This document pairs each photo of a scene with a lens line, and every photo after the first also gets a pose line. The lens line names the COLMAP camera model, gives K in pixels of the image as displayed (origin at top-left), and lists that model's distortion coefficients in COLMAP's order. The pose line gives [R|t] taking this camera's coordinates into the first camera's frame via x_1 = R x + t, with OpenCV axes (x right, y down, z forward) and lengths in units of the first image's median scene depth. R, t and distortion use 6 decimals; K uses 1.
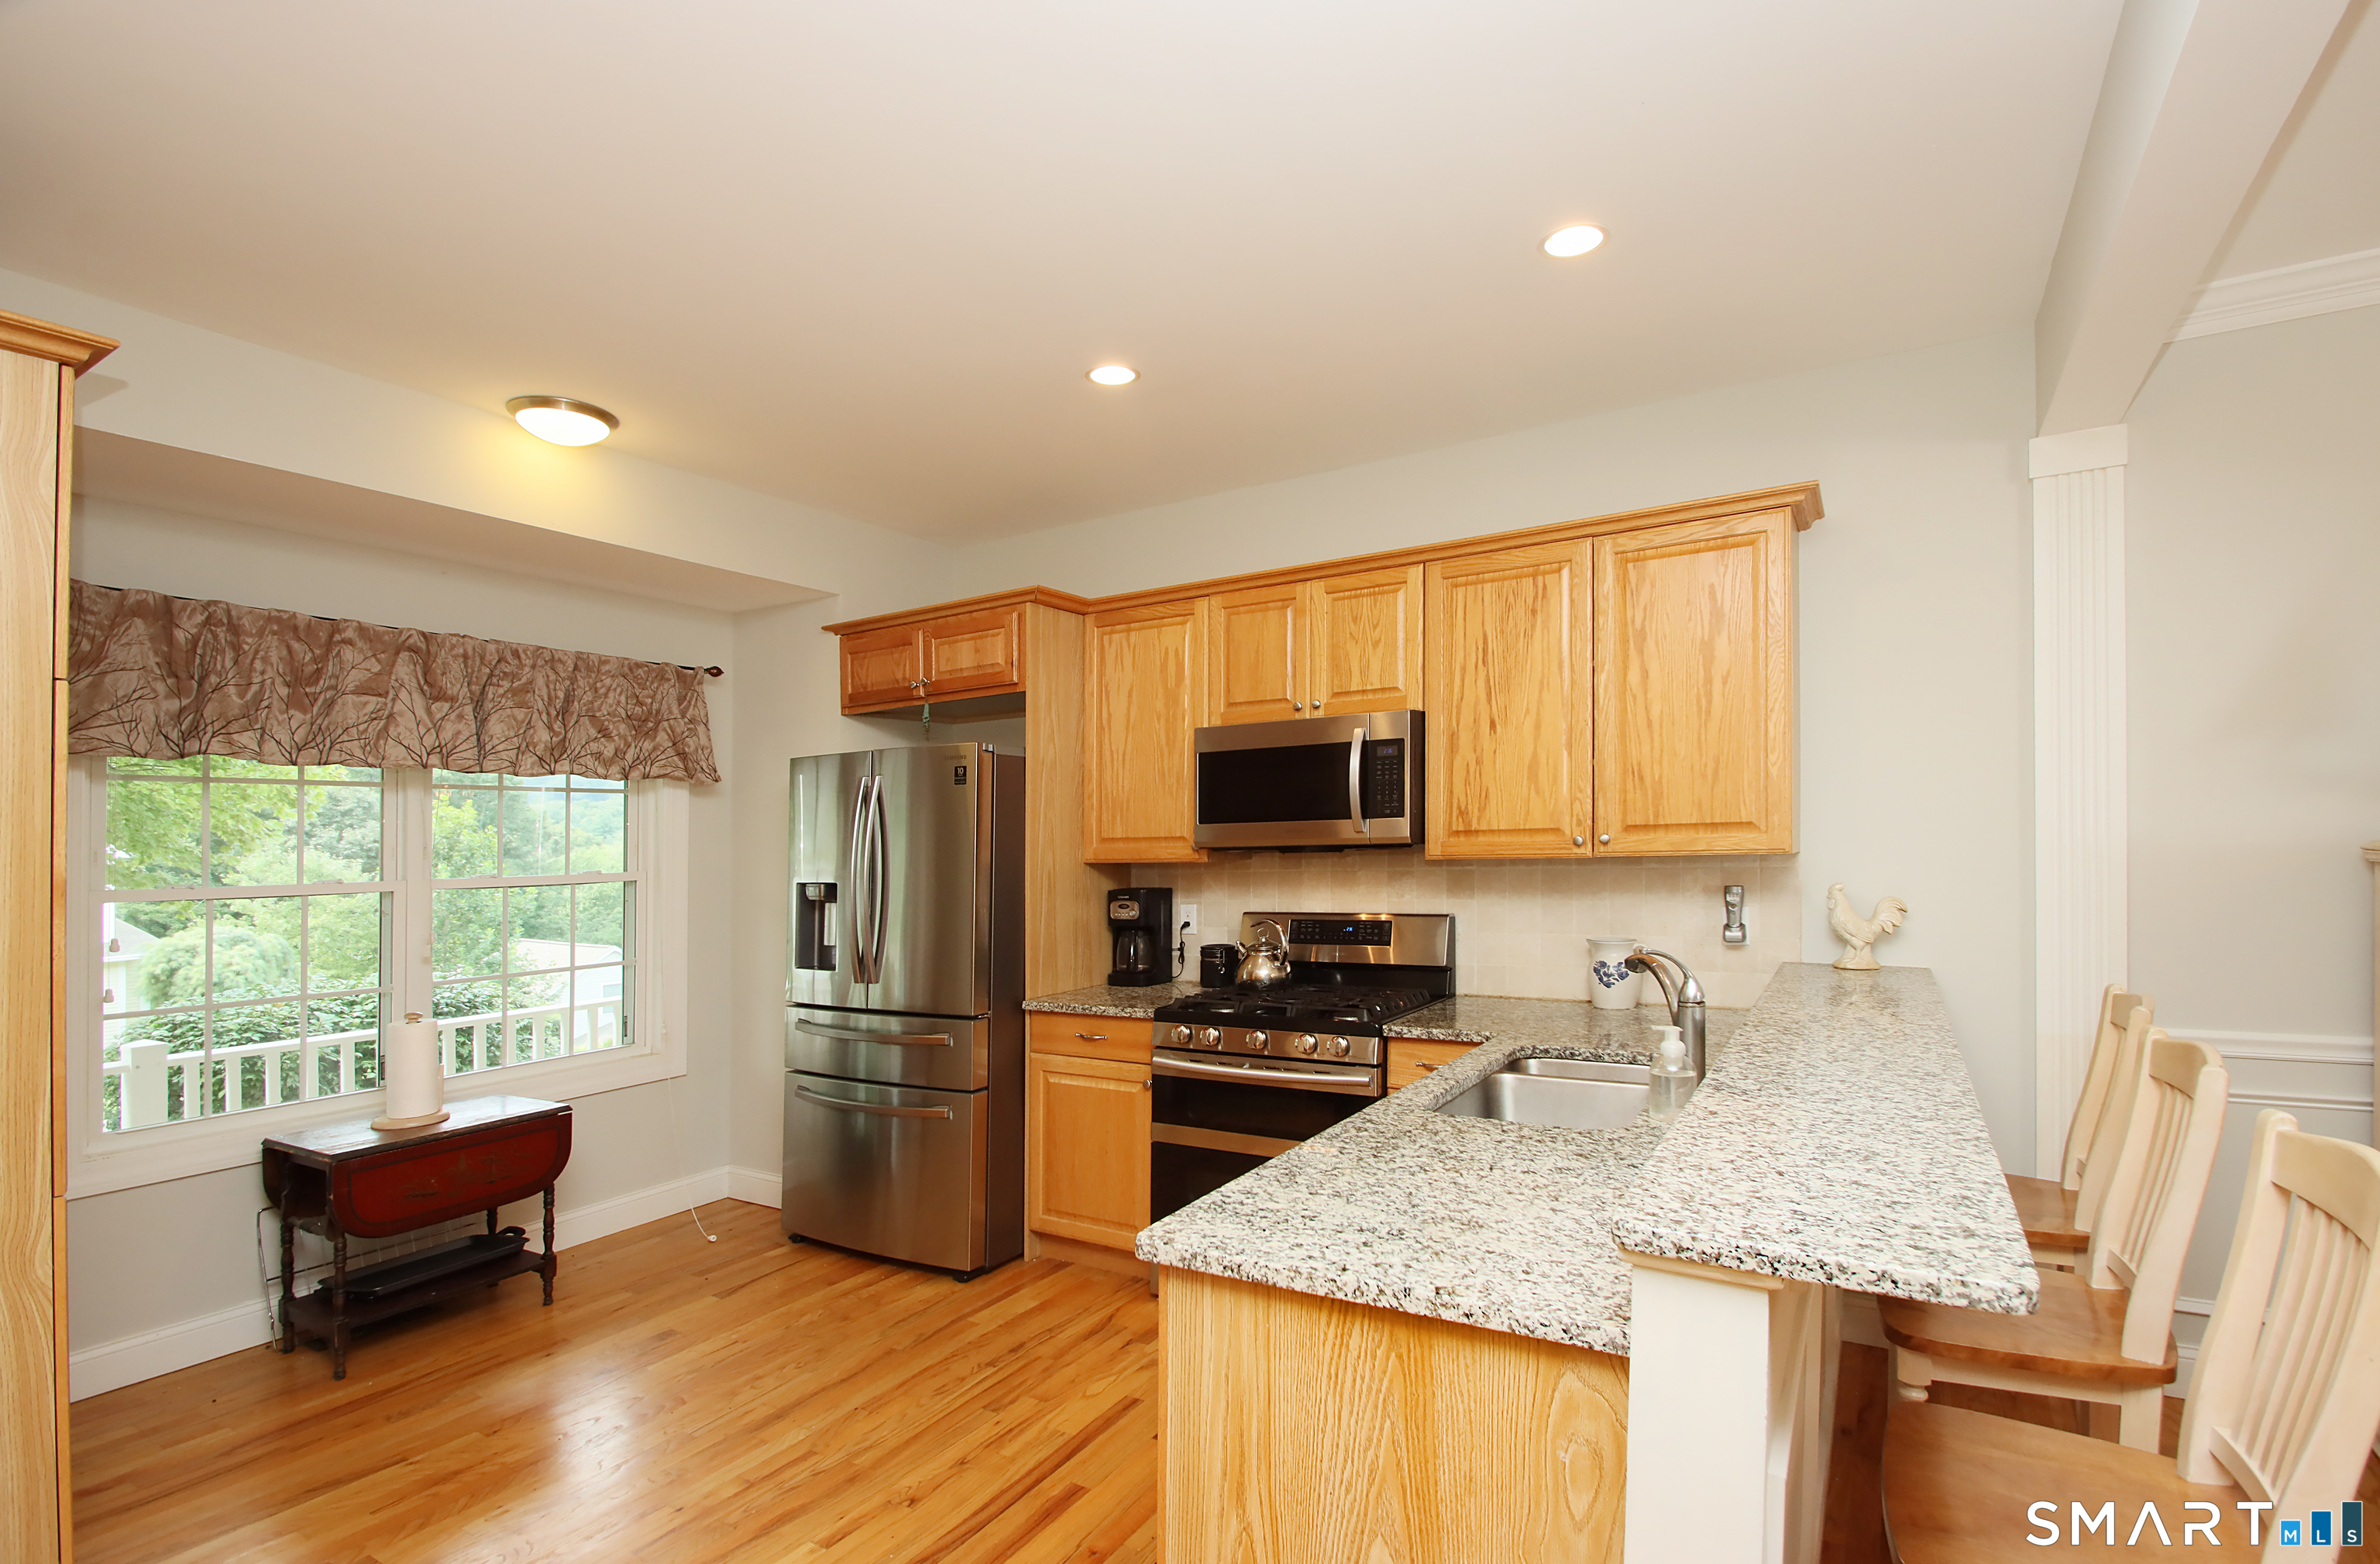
lens RADIAL K [[1110.1, 0, 1290.2], [0, 1110.1, 833.9], [0, 0, 1]] dist [0.011524, -0.014373]
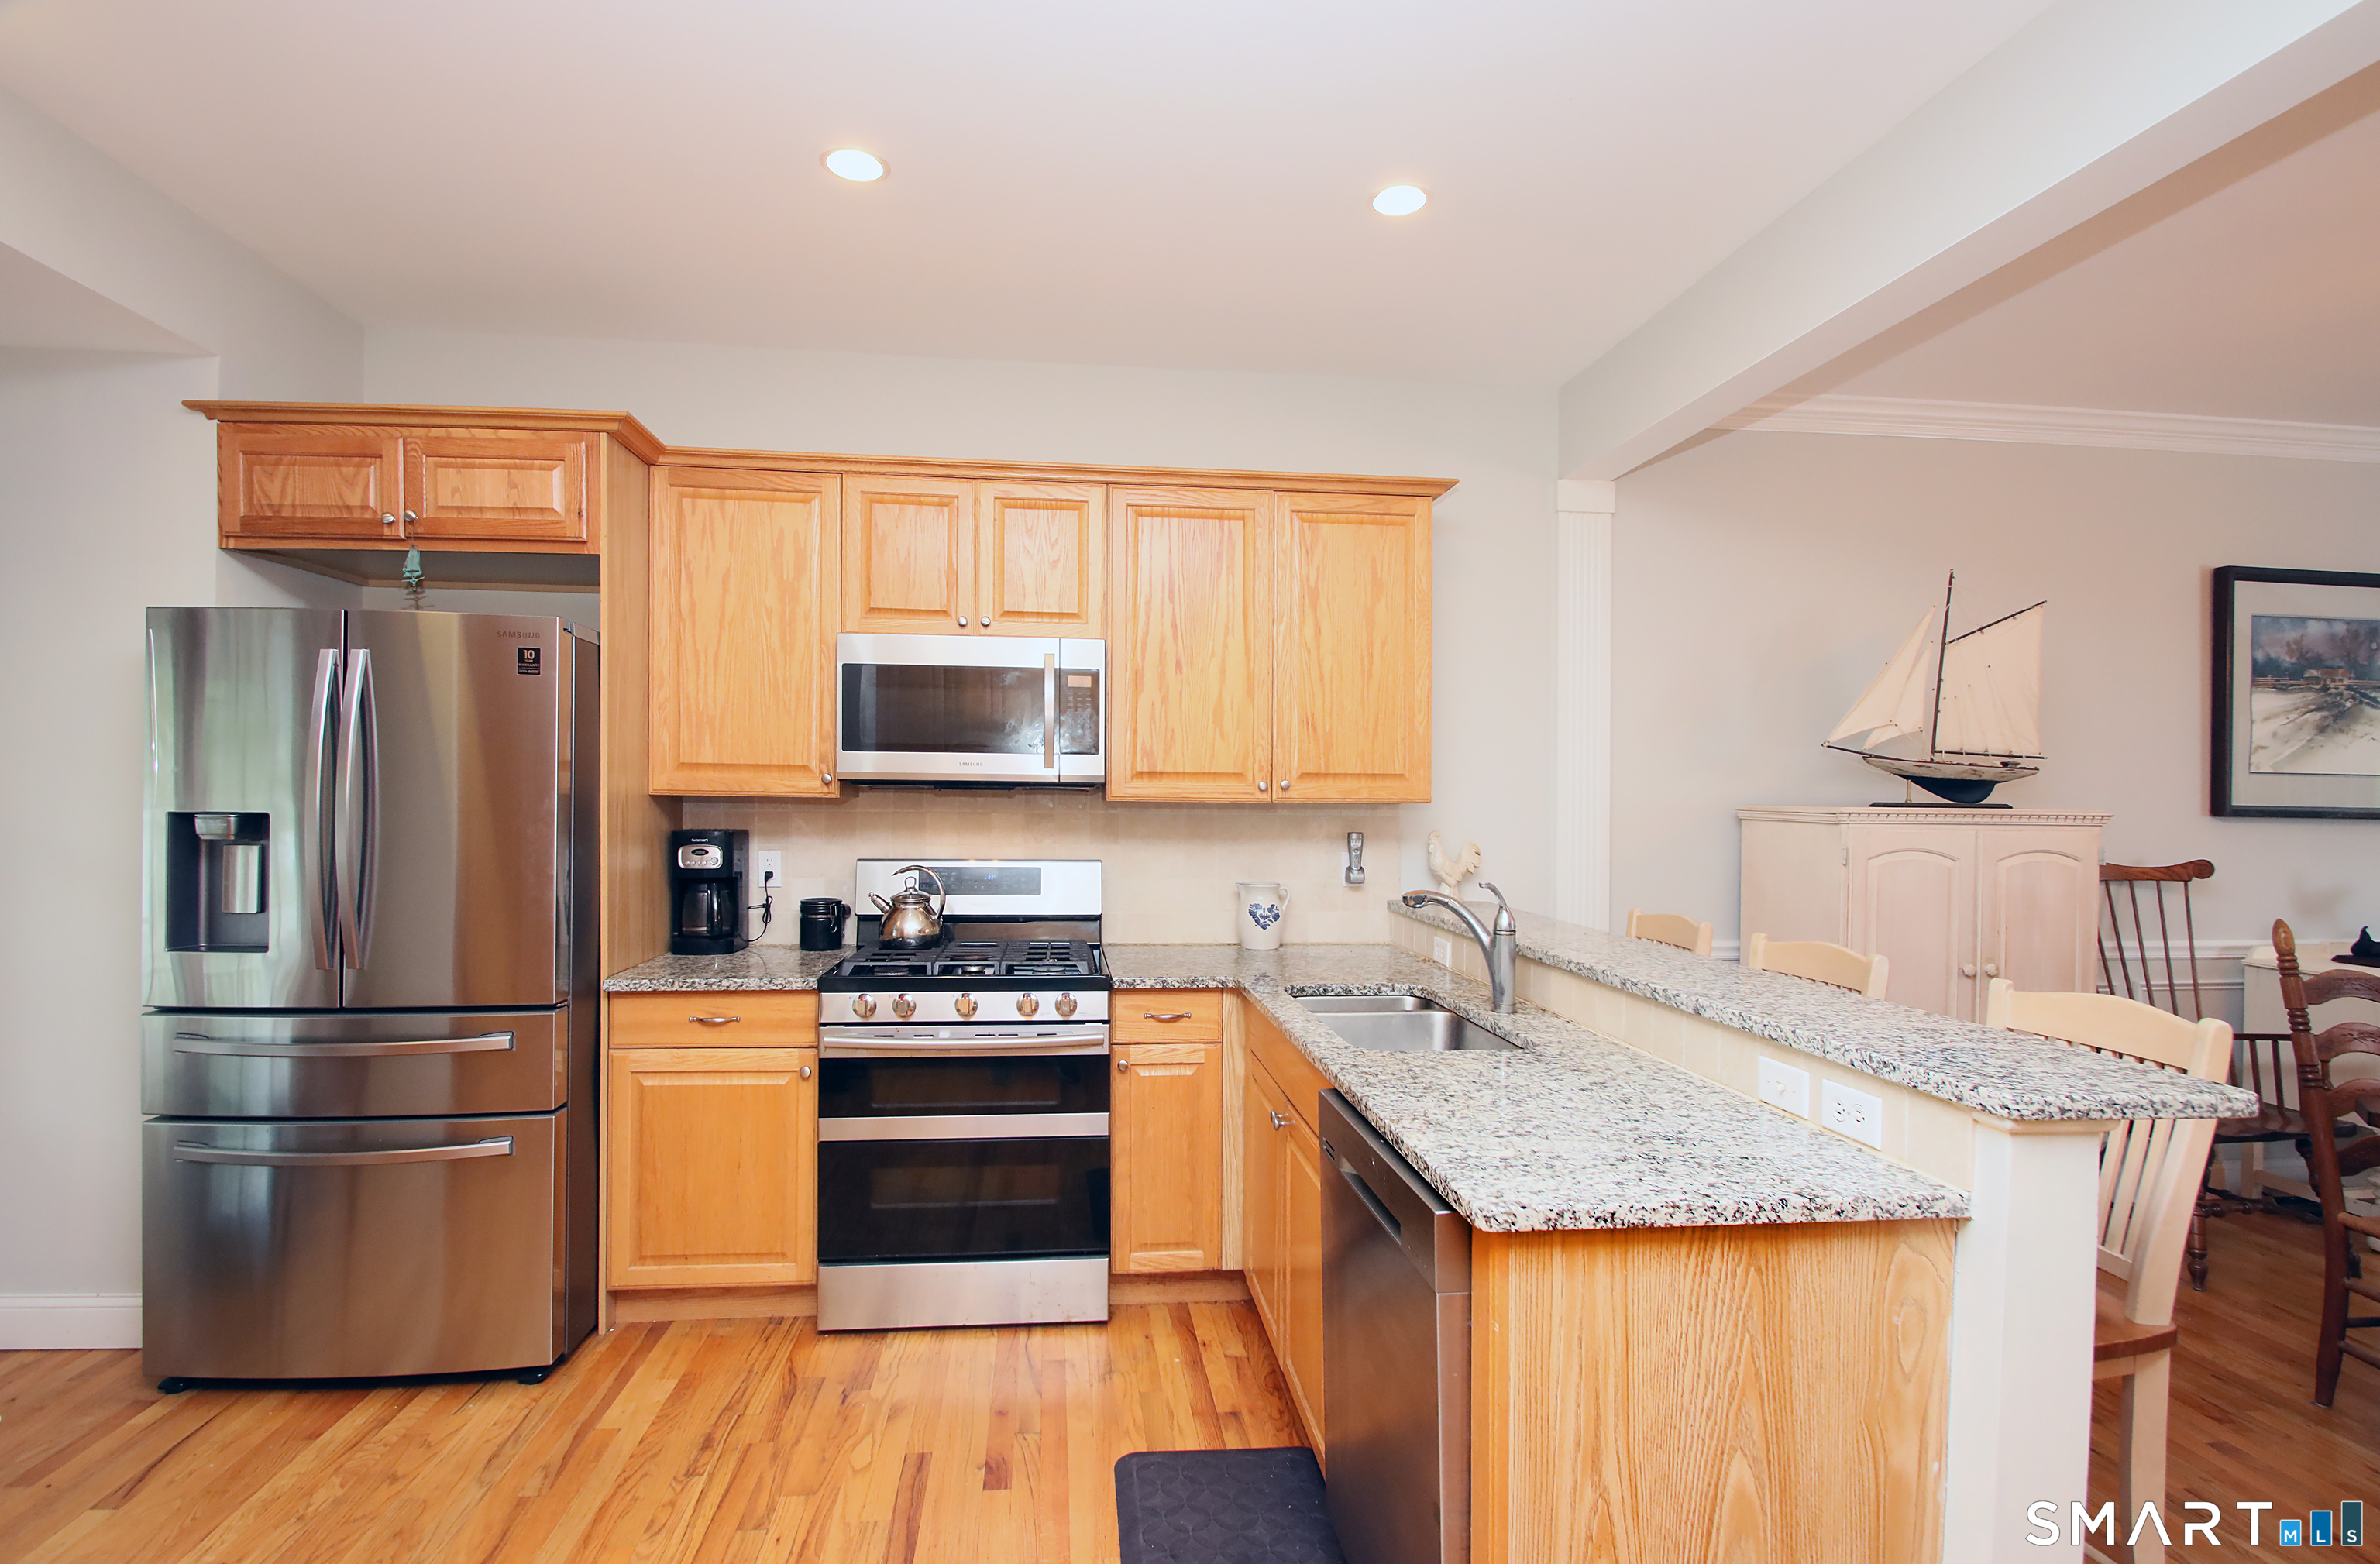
lens RADIAL K [[1110.1, 0, 1185.4], [0, 1110.1, 815.4], [0, 0, 1]] dist [0.011524, -0.014373]
pose [[0.813778, 0.021348, 0.580784, -0.365711], [-0.031781, 0.999464, 0.007793, 0.025487], [-0.580307, -0.024799, 0.814020, 0.192234]]
